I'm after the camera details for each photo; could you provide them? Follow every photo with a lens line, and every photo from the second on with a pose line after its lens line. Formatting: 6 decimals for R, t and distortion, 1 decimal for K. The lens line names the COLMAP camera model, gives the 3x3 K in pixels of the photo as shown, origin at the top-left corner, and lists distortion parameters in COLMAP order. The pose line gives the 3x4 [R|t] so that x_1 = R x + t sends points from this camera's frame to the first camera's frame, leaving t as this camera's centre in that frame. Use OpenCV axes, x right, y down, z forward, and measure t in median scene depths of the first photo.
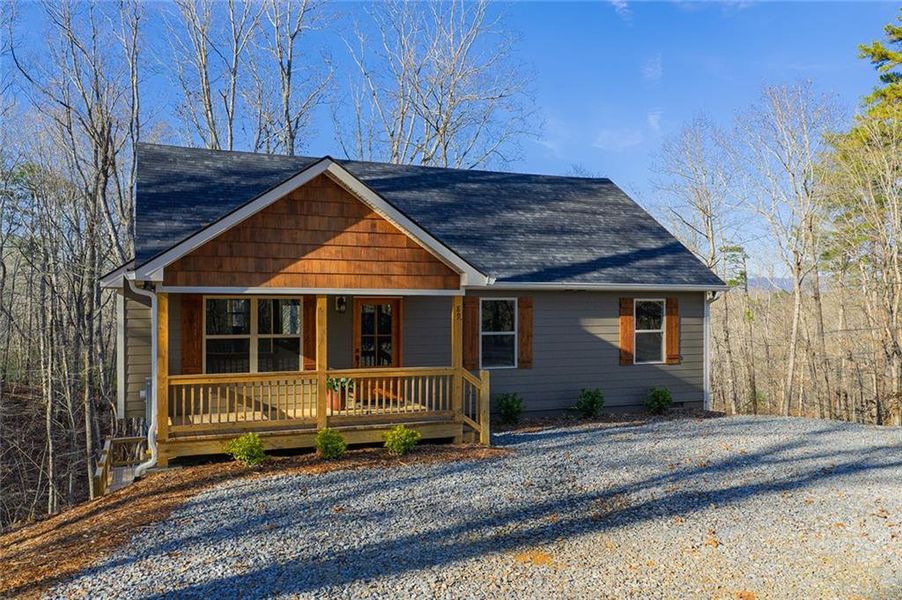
lens RADIAL K [[759.3, 0, 451.0], [0, 759.3, 300.0], [0, 0, 1]] dist [0.009578, 0.002089]
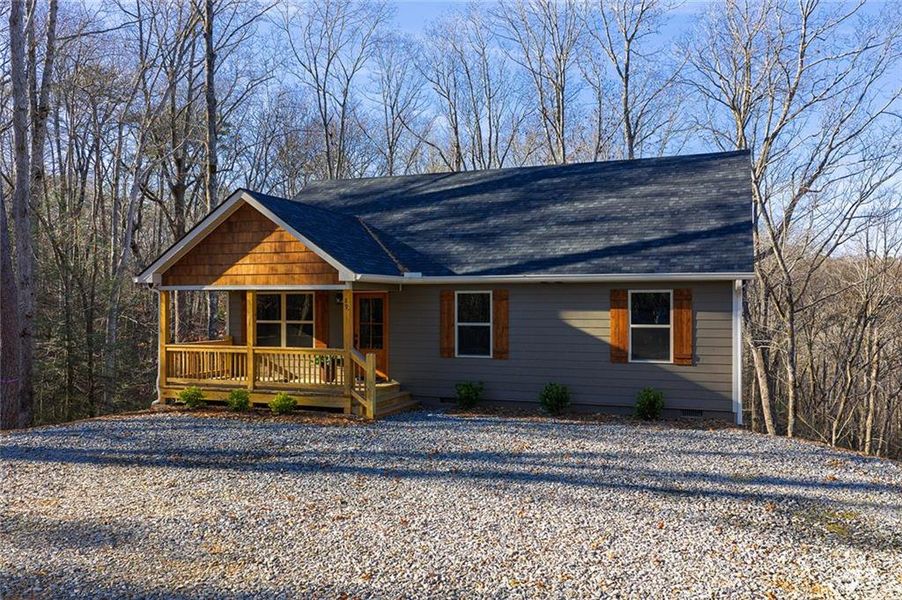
lens RADIAL K [[759.3, 0, 451.0], [0, 759.3, 300.0], [0, 0, 1]] dist [0.009578, 0.002089]
pose [[0.714181, -0.003718, -0.699952, 0.776880], [0.006490, 0.999978, 0.001310, 0.008123], [0.699931, -0.005478, 0.714189, 0.215596]]
